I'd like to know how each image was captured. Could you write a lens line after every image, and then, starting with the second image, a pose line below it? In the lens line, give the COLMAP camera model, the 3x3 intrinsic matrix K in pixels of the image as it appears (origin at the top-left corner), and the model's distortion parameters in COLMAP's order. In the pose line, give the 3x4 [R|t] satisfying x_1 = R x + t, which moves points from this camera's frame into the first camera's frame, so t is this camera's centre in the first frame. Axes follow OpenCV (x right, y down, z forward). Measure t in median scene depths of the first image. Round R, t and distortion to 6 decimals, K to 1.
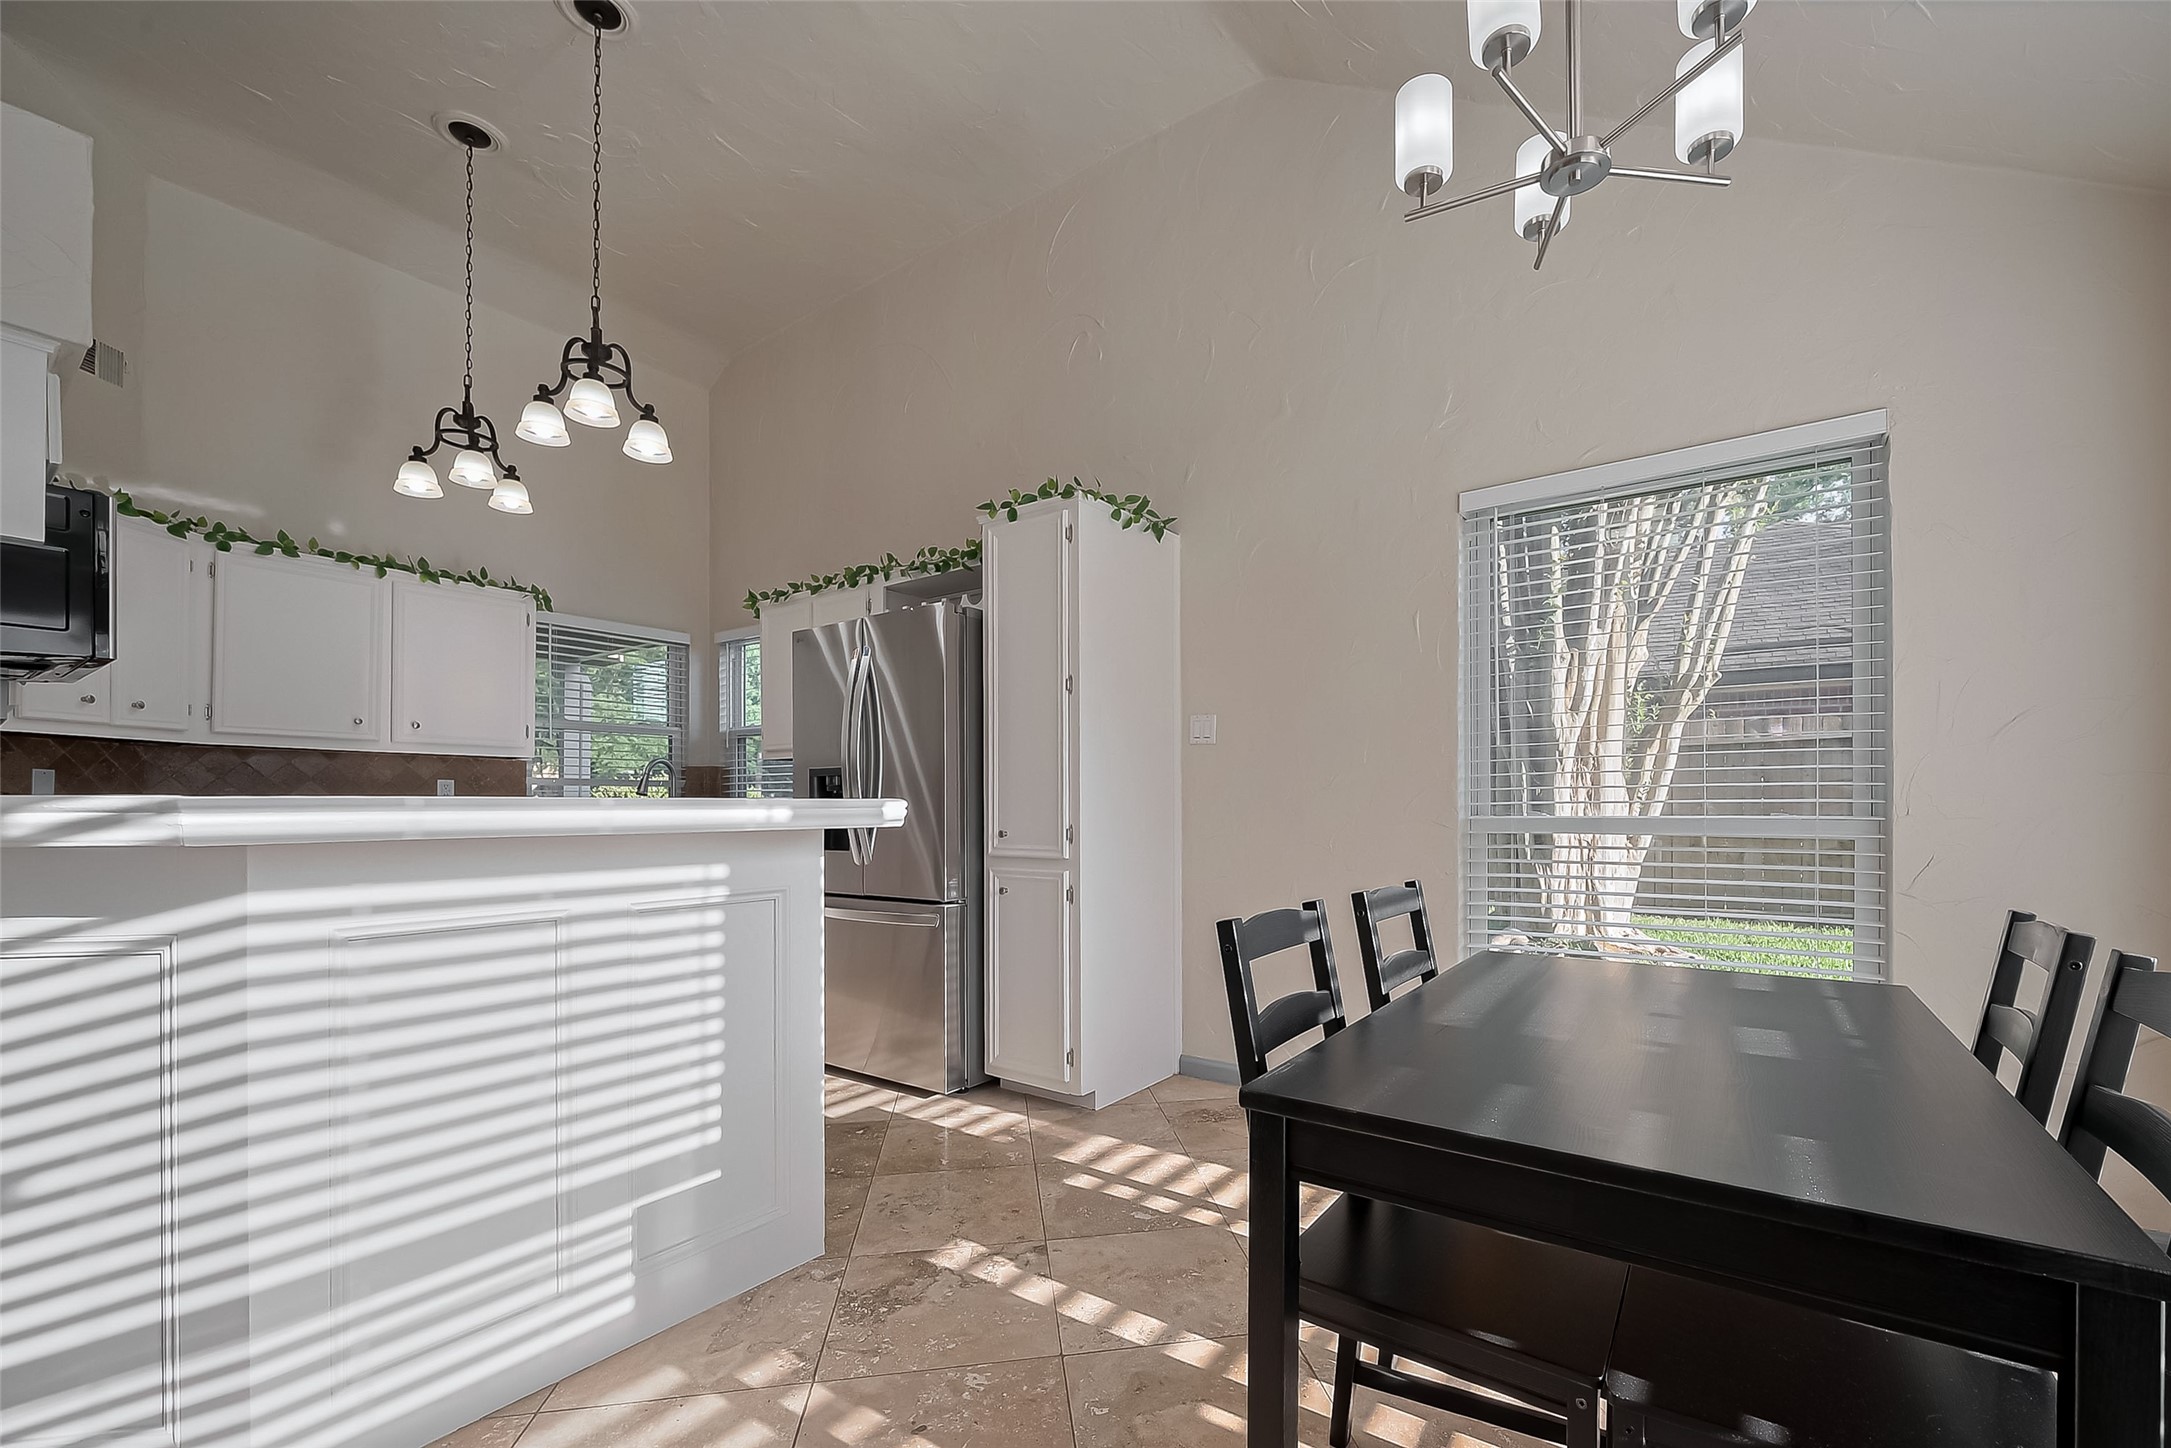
lens RADIAL K [[871.1, 0, 1096.4], [0, 871.1, 787.8], [0, 0, 1]] dist [-0.006125, -0.000081]
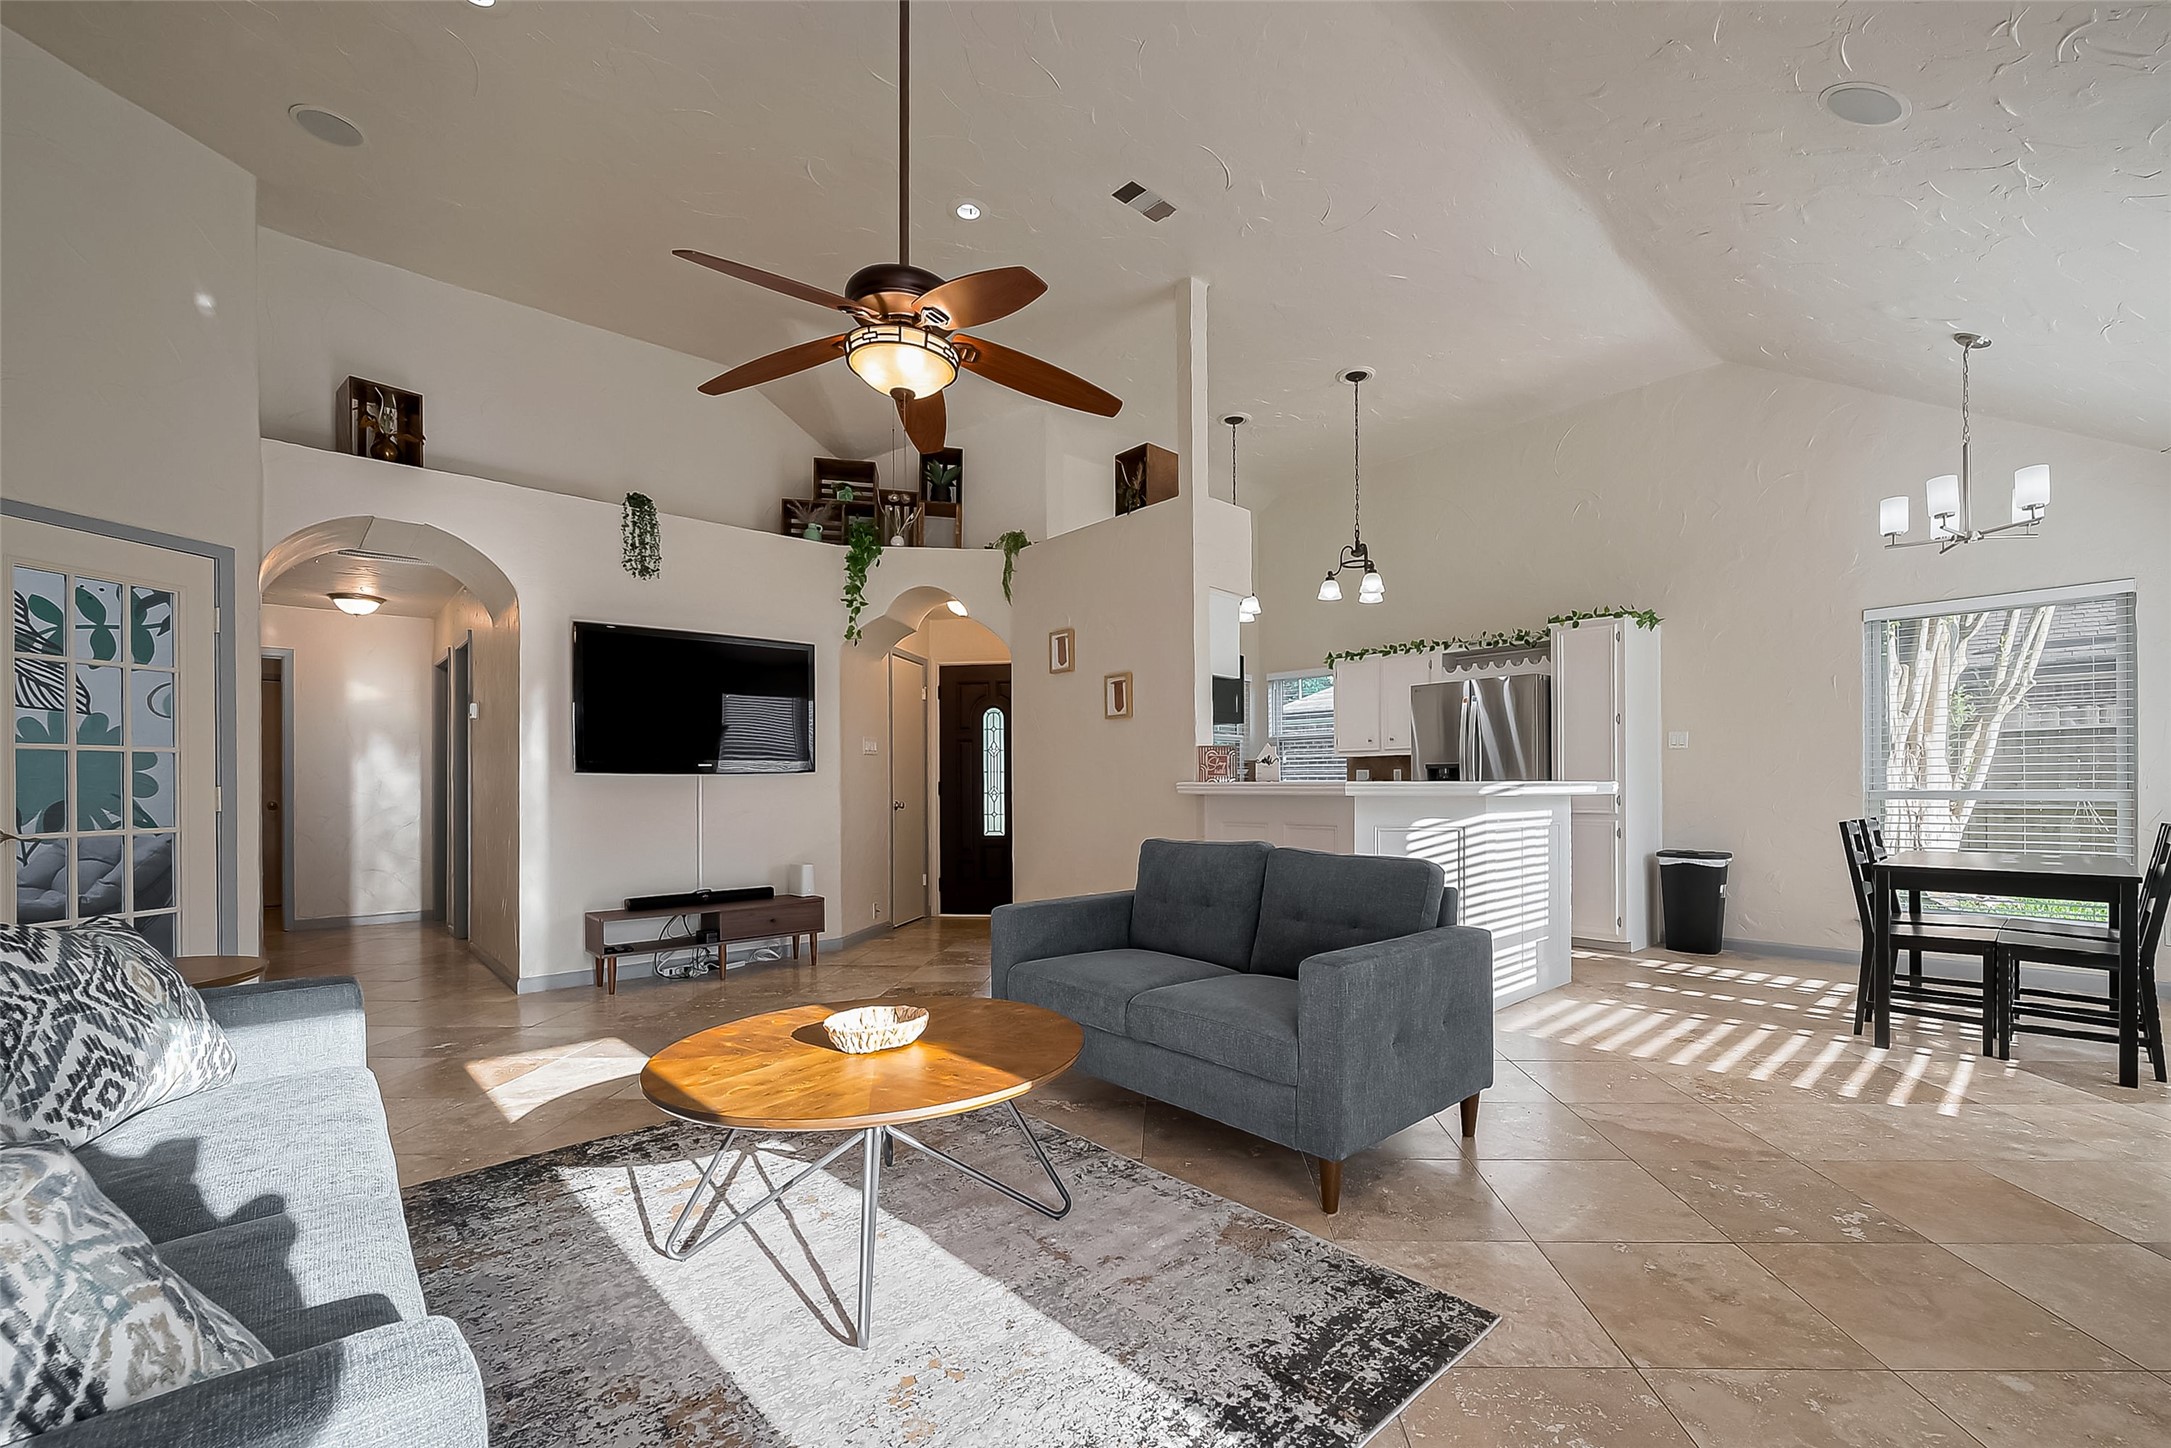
lens RADIAL K [[906.3, 0, 1083.8], [0, 906.3, 774.6], [0, 0, 1]] dist [-0.020832, 0.007327]
pose [[0.980788, -0.005950, -0.194987, -0.581267], [0.007777, 0.999933, 0.008606, -0.020481], [0.194923, -0.009957, 0.980768, -0.821083]]
